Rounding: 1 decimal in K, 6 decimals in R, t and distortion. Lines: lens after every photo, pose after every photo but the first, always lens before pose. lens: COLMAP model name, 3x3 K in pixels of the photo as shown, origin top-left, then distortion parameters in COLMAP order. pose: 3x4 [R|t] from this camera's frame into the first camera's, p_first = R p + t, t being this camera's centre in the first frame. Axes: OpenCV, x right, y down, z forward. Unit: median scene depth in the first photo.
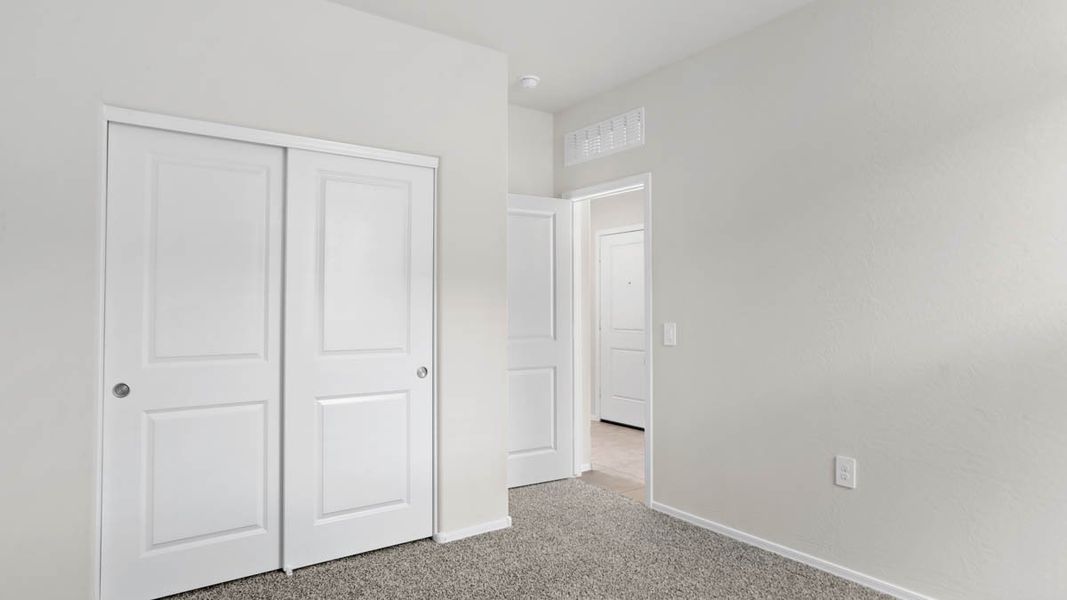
lens RADIAL K [[654.3, 0, 535.0], [0, 654.3, 295.0], [0, 0, 1]] dist [0.004366, 0.001057]
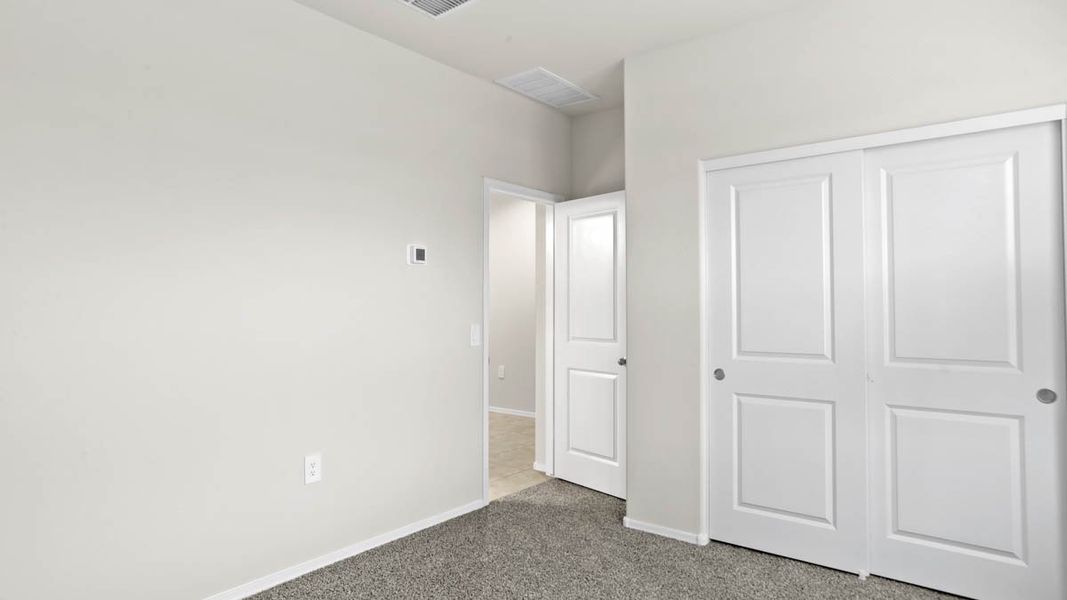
lens RADIAL K [[602.6, 0, 533.3], [0, 602.6, 309.0], [0, 0, 1]] dist [0.000173, -0.000266]
pose [[0.306007, -0.003891, -0.952021, 0.349545], [0.019468, 0.999808, 0.002172, 0.005438], [0.951830, -0.019199, 0.306024, 0.260197]]
